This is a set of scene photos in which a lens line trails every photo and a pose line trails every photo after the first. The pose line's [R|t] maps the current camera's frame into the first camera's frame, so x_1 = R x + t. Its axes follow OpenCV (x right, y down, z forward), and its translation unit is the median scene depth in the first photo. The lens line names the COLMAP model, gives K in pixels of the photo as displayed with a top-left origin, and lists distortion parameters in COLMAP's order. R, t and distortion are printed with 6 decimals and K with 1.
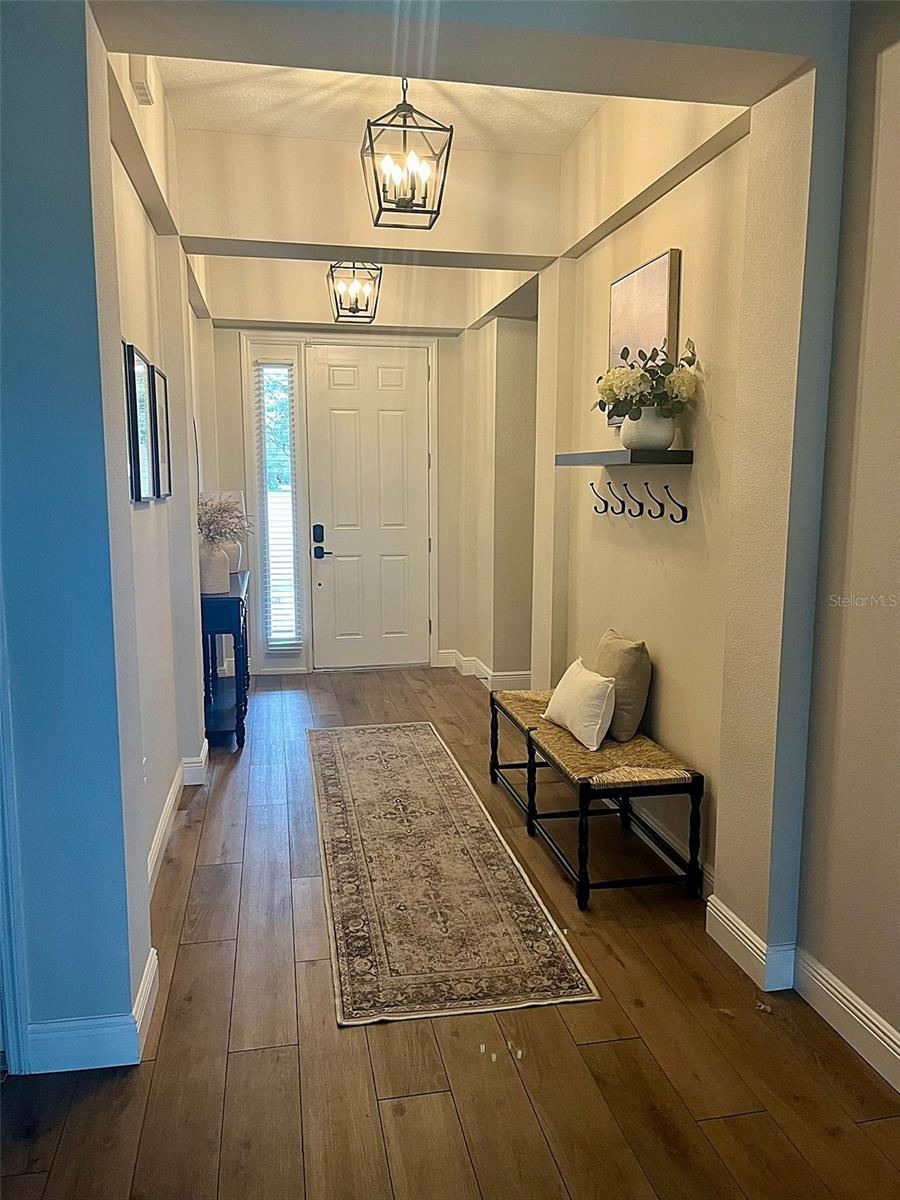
lens RADIAL K [[910.2, 0, 453.3], [0, 910.2, 598.6], [0, 0, 1]] dist [0.008626, -0.030530]
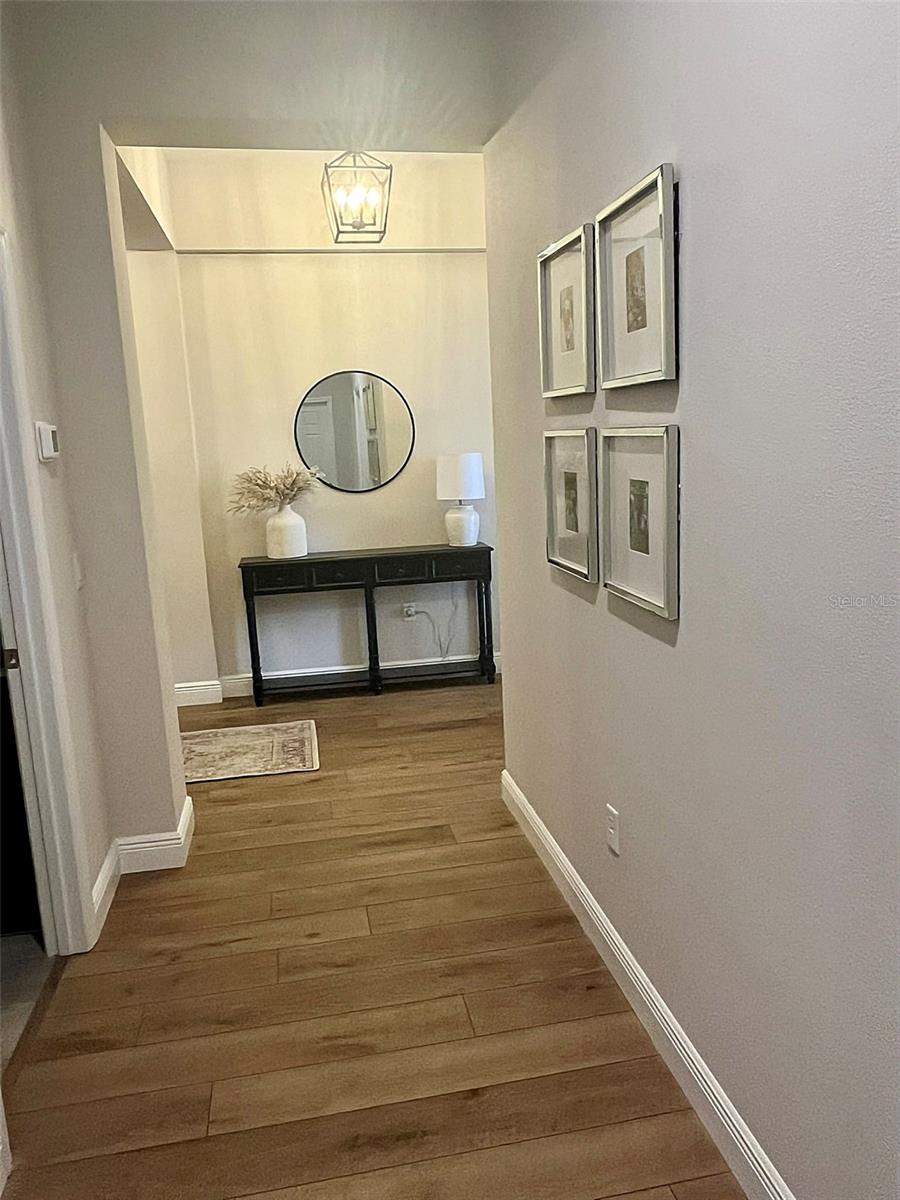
lens RADIAL K [[891.0, 0, 450.5], [0, 891.0, 600.0], [0, 0, 1]] dist [-0.002533, -0.000129]
pose [[-0.007906, 0.179765, -0.983678, 0.688960], [-0.092476, 0.979361, 0.179720, -0.145309], [0.995683, 0.092388, 0.008881, 1.123247]]
